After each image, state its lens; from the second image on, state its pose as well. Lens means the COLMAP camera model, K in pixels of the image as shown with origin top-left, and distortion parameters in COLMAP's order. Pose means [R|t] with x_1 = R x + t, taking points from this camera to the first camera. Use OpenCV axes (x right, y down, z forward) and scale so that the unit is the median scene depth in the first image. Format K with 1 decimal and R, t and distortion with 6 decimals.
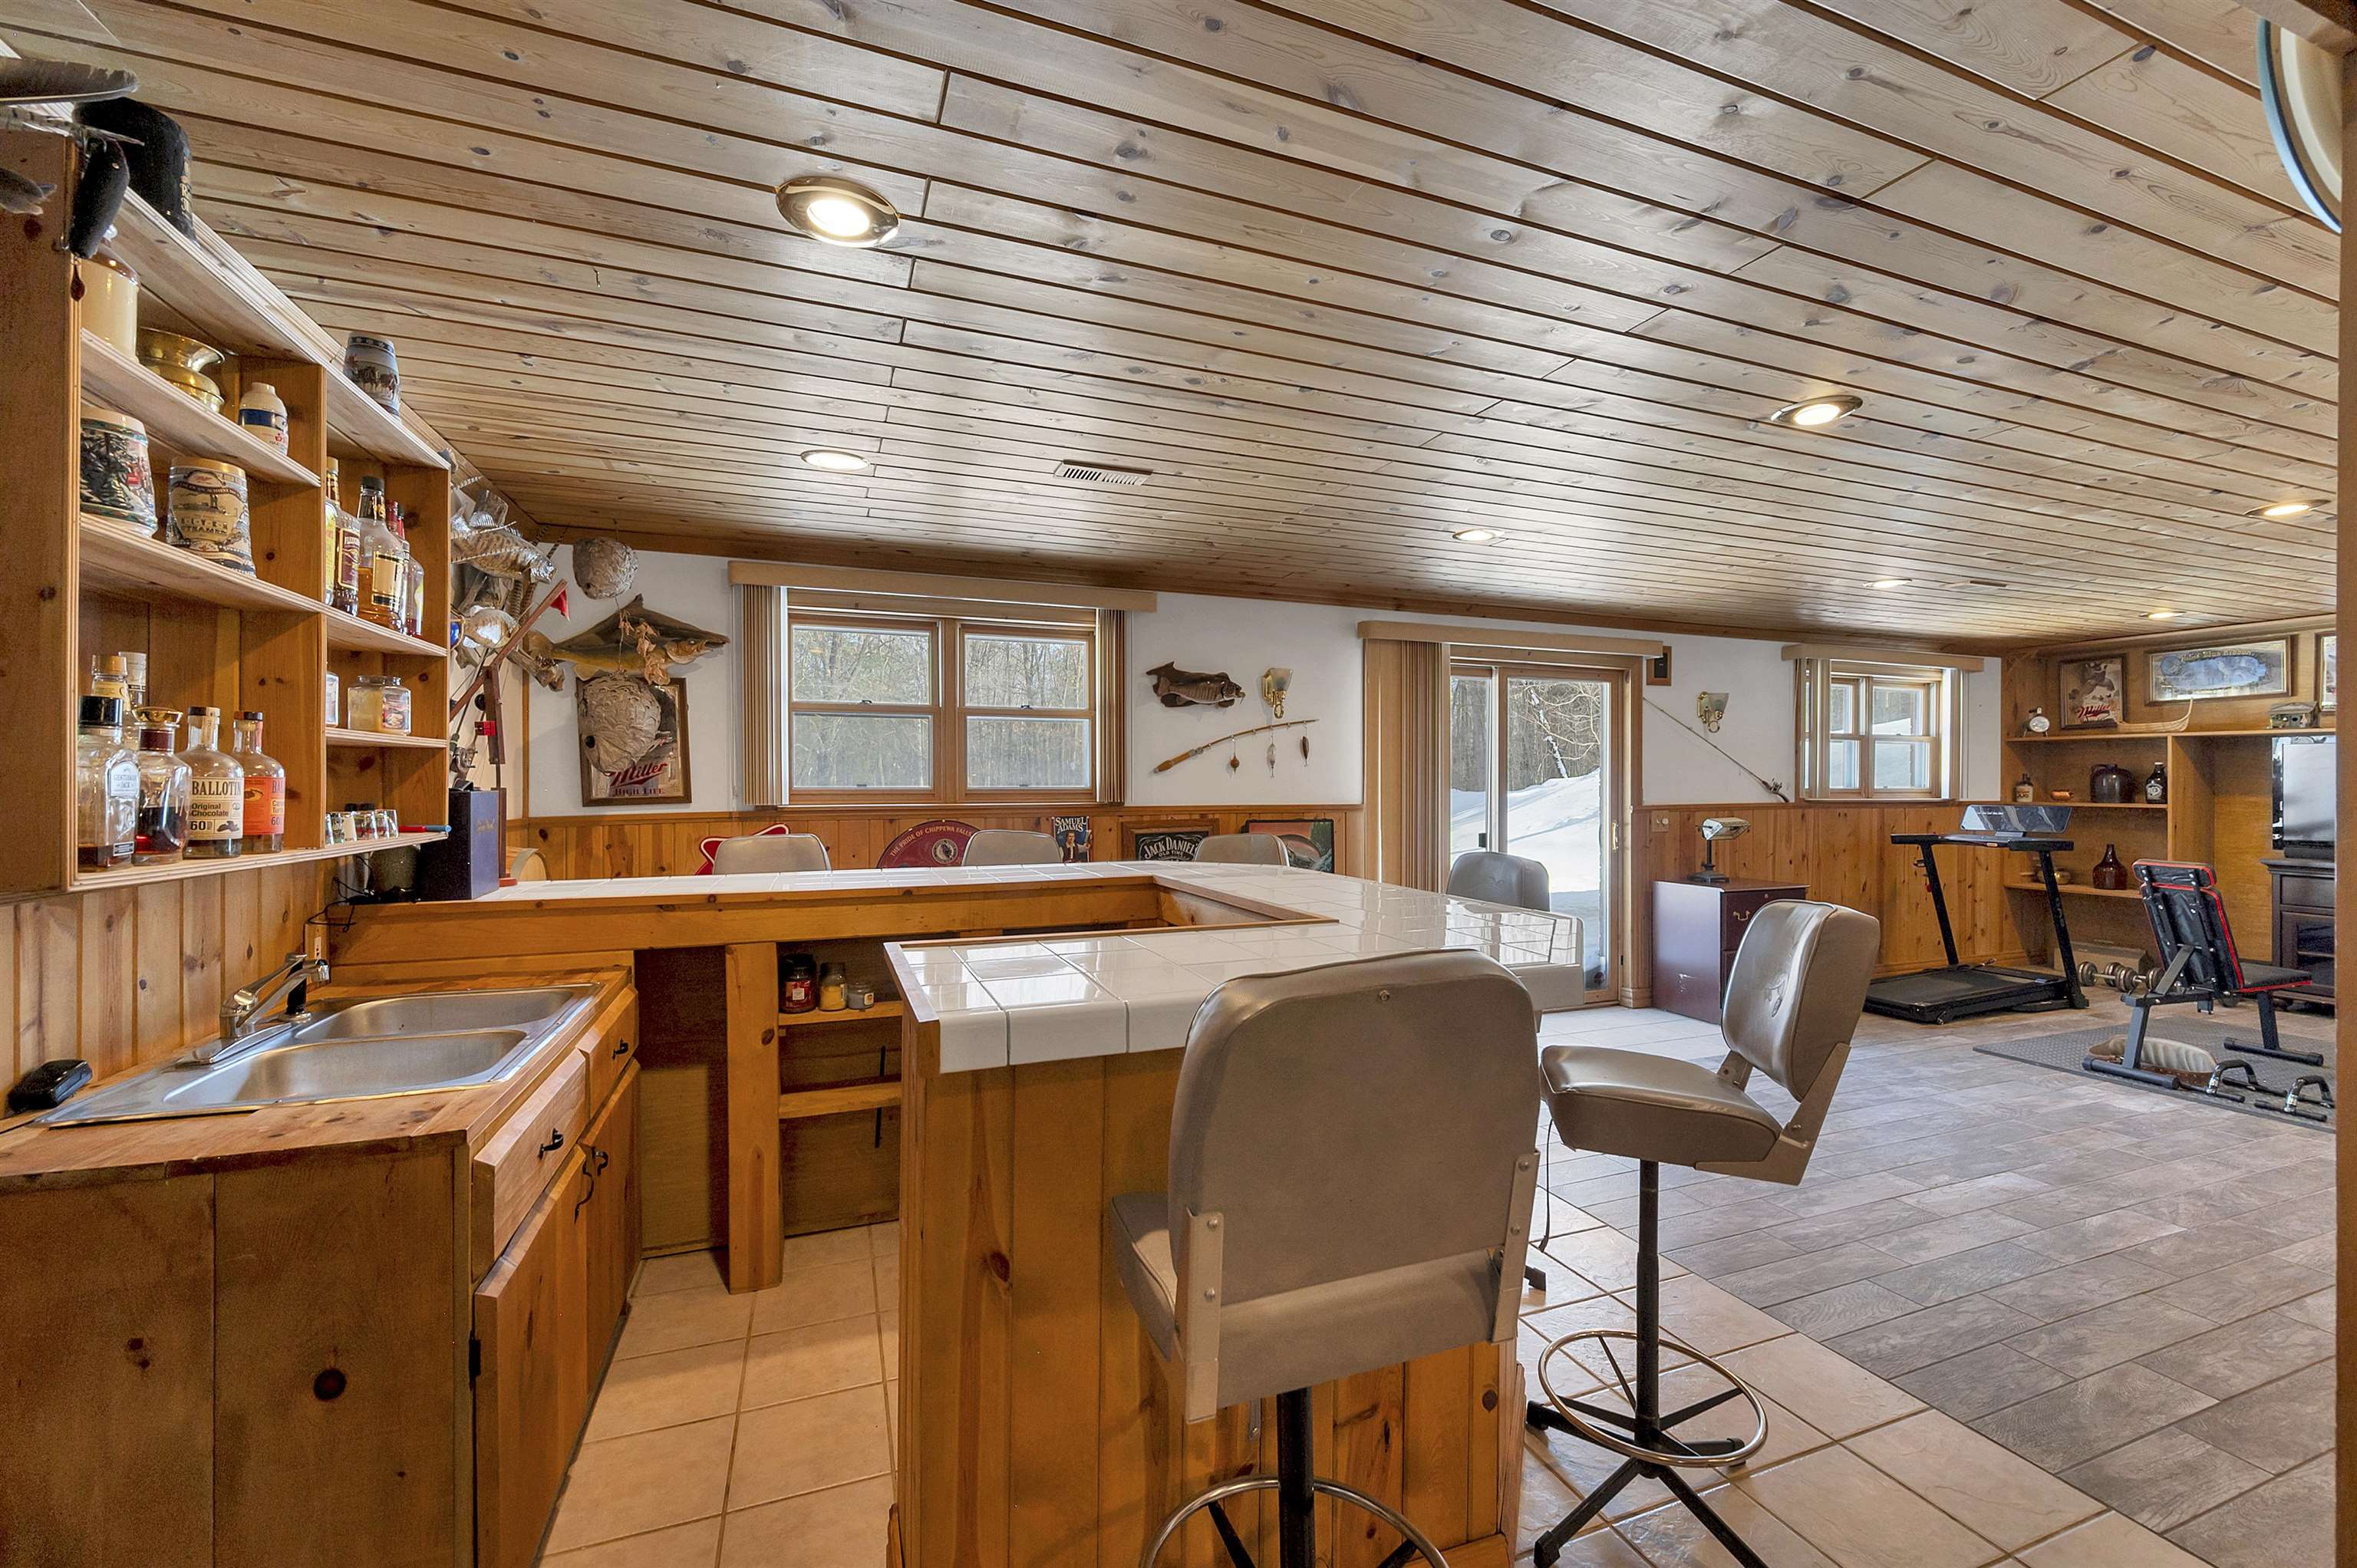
lens RADIAL K [[954.5, 0, 1176.1], [0, 954.5, 789.3], [0, 0, 1]] dist [-0.000337, 0.000216]
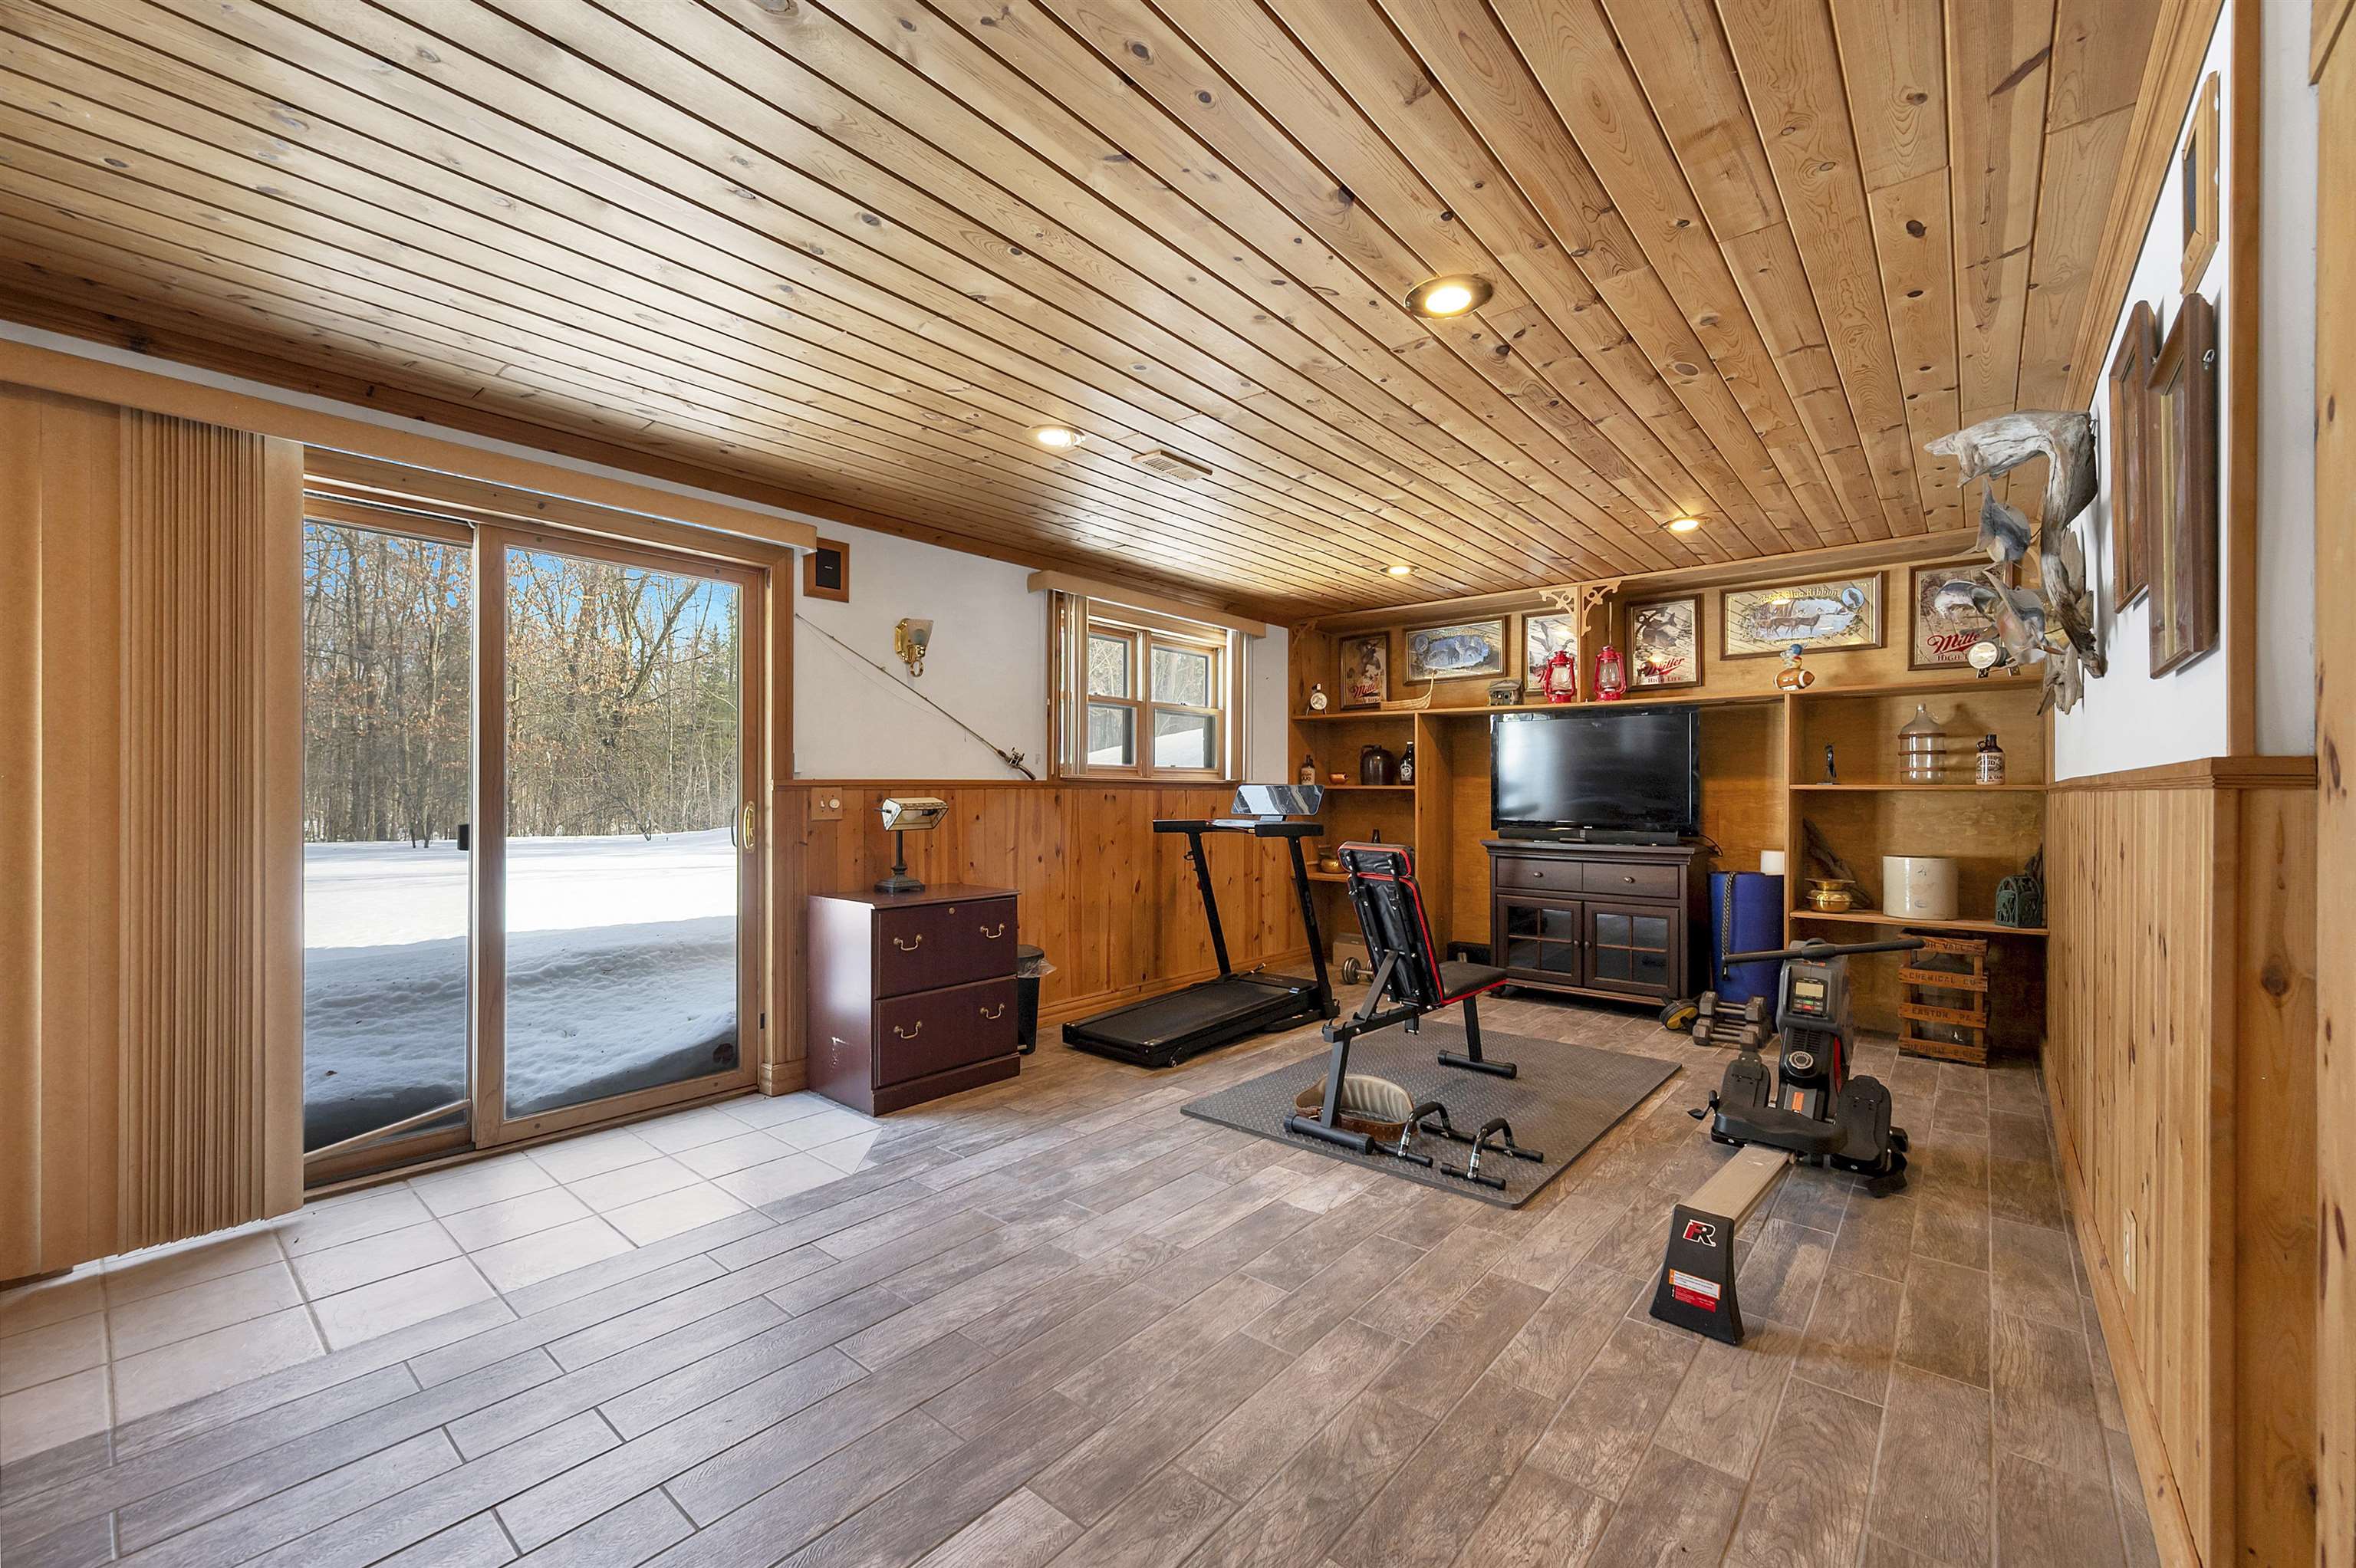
lens RADIAL K [[954.1, 0, 1175.6], [0, 954.1, 789.3], [0, 0, 1]] dist [-0.000337, 0.000216]
pose [[0.876680, 0.003289, 0.481062, 0.391015], [-0.000314, 0.999980, -0.006264, 0.026825], [-0.481073, 0.005340, 0.876664, 0.296537]]
